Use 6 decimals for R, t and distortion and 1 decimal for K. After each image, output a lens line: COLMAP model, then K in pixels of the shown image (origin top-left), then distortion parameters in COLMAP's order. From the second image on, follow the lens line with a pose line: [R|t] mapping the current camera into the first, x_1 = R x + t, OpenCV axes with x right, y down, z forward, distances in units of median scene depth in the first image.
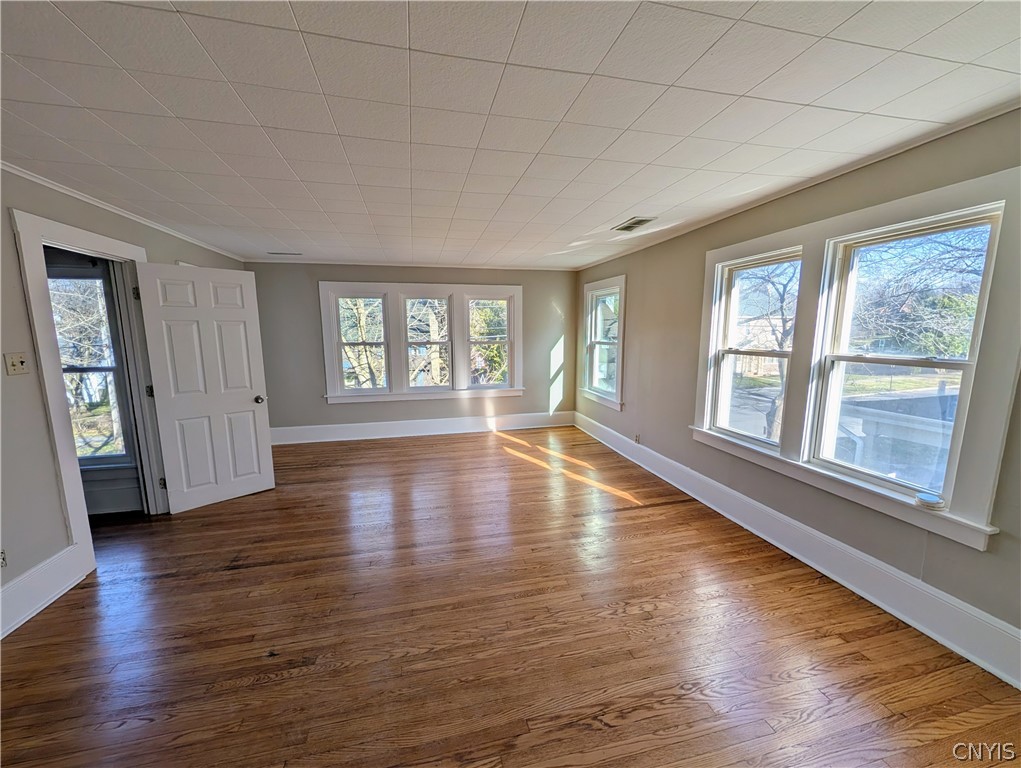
lens RADIAL K [[392.2, 0, 504.9], [0, 392.2, 388.0], [0, 0, 1]] dist [0.000207, 0.000561]
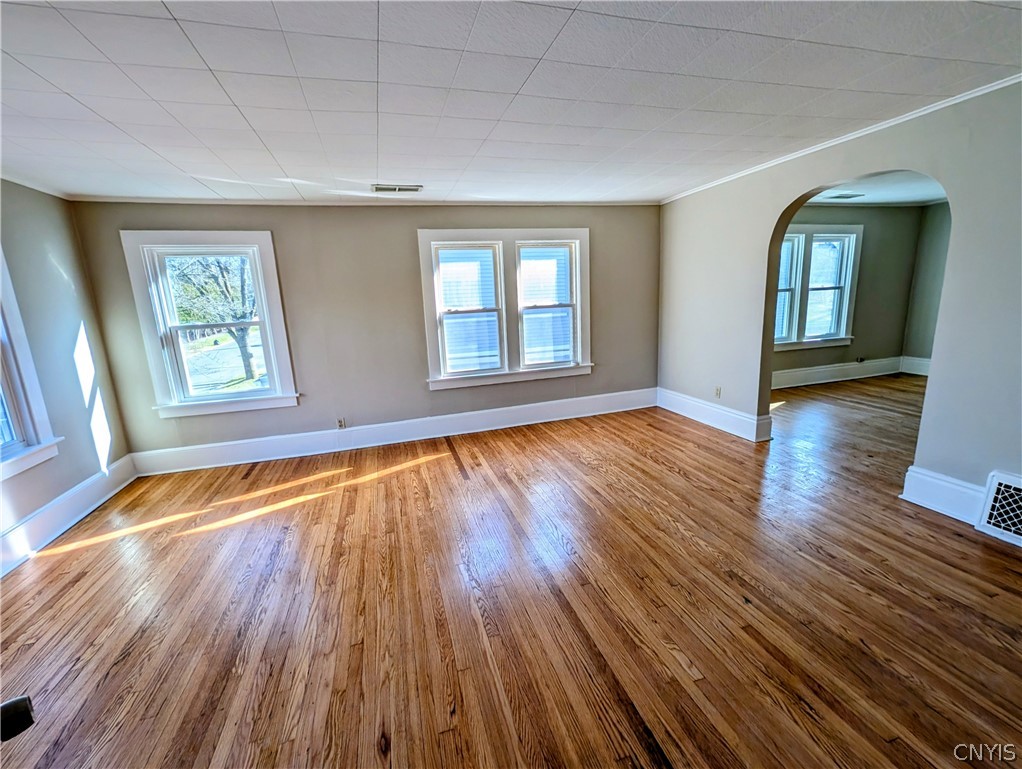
lens RADIAL K [[433.4, 0, 512.9], [0, 433.4, 384.2], [0, 0, 1]] dist [-0.000028, 0.000320]
pose [[-0.071338, -0.191810, 0.978836, -0.897534], [0.190857, 0.960579, 0.202142, -0.115859], [-0.979022, 0.201238, -0.031918, 0.884073]]
